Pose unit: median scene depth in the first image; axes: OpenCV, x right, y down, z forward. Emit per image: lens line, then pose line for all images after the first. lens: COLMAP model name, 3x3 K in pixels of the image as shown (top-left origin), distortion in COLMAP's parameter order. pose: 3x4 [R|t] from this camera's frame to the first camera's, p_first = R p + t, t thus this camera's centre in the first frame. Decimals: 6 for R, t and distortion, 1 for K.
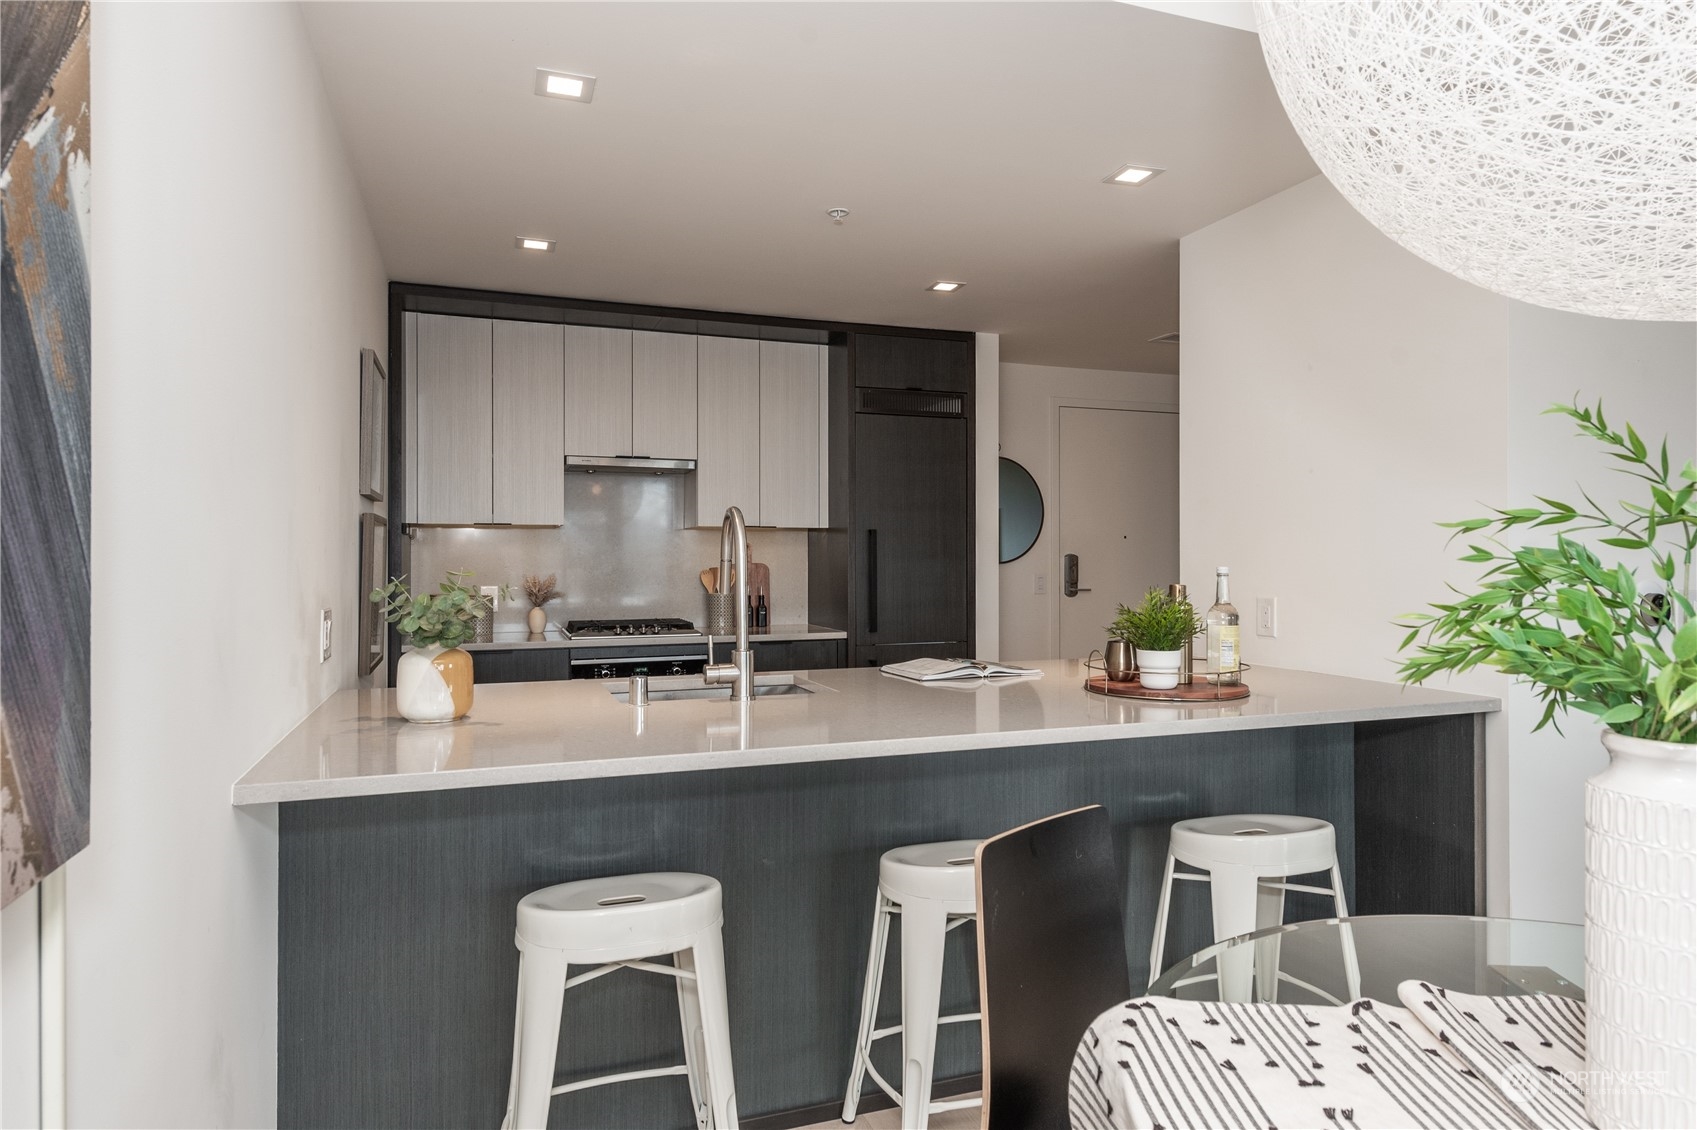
lens RADIAL K [[988.9, 0, 841.5], [0, 988.9, 557.1], [0, 0, 1]] dist [0.033796, 0.000088]
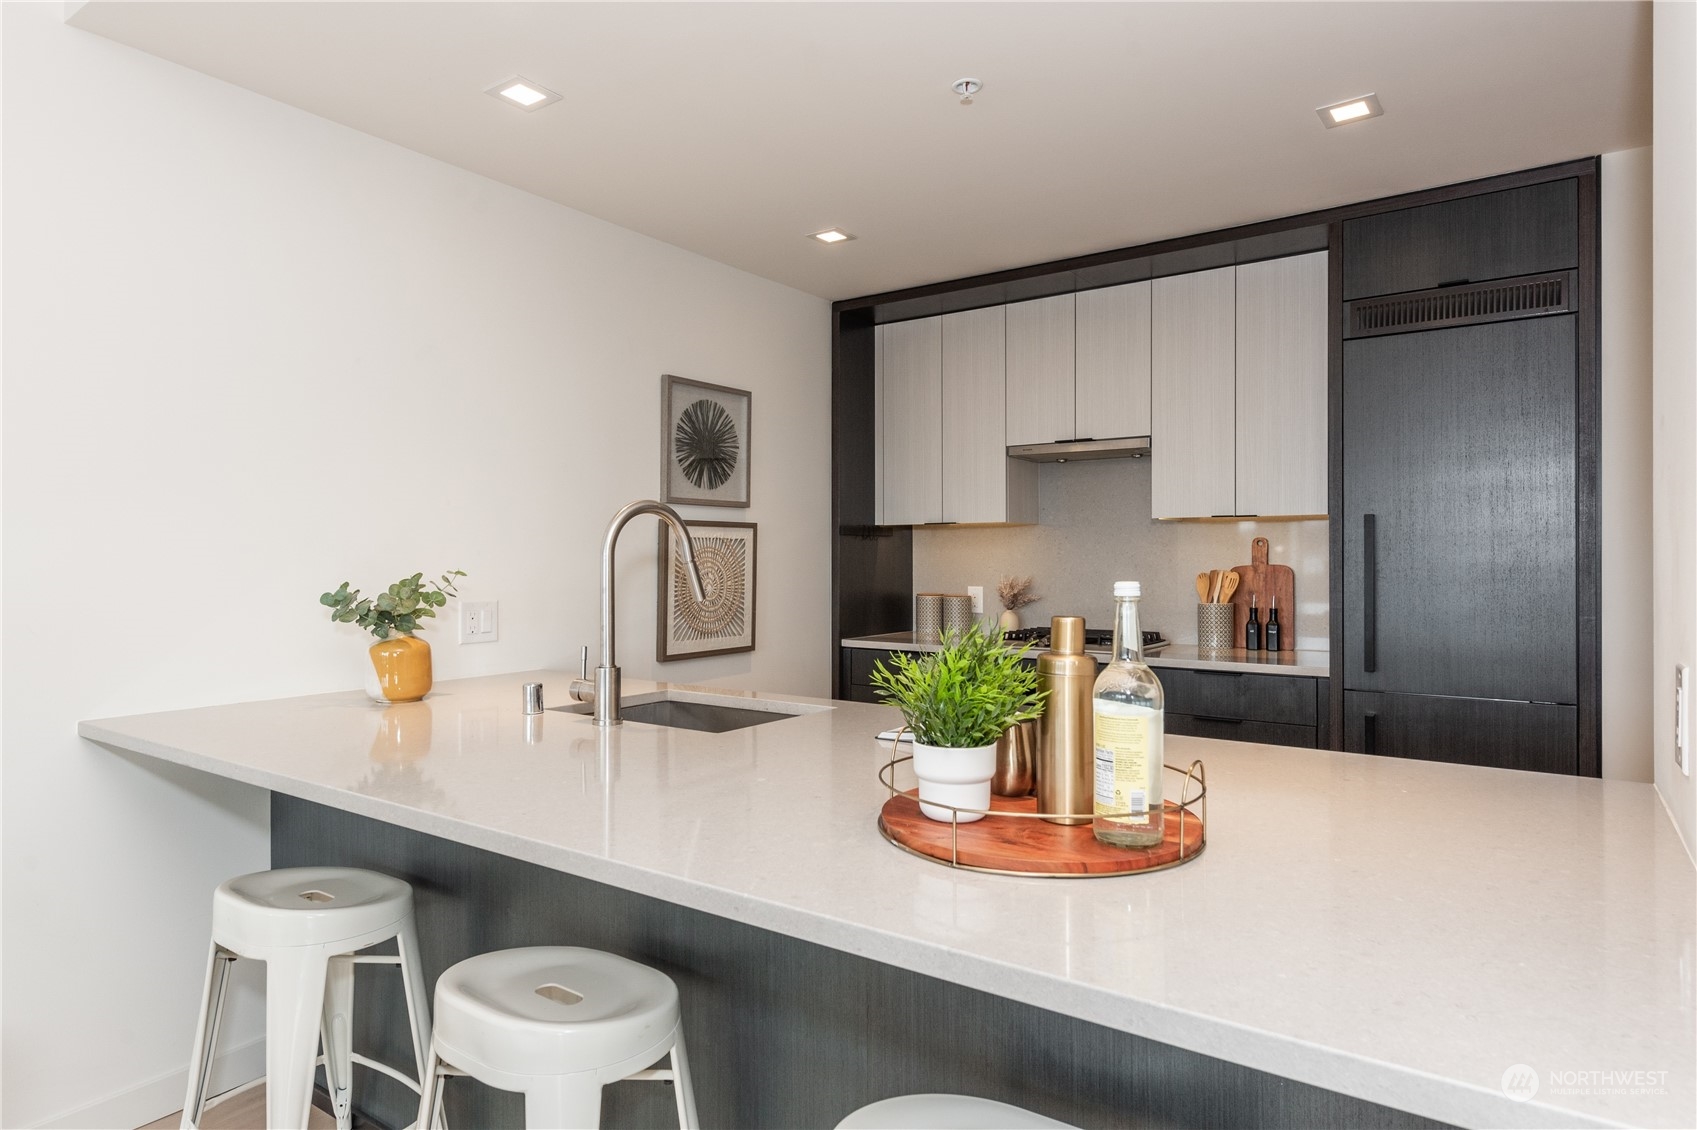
lens RADIAL K [[965.1, 0, 844.6], [0, 965.1, 545.8], [0, 0, 1]] dist [0.007672, 0.000038]
pose [[0.554413, -0.008271, -0.832201, 0.399817], [-0.001532, 0.999939, -0.010958, -0.000358], [0.832240, 0.007350, 0.554366, 0.395558]]
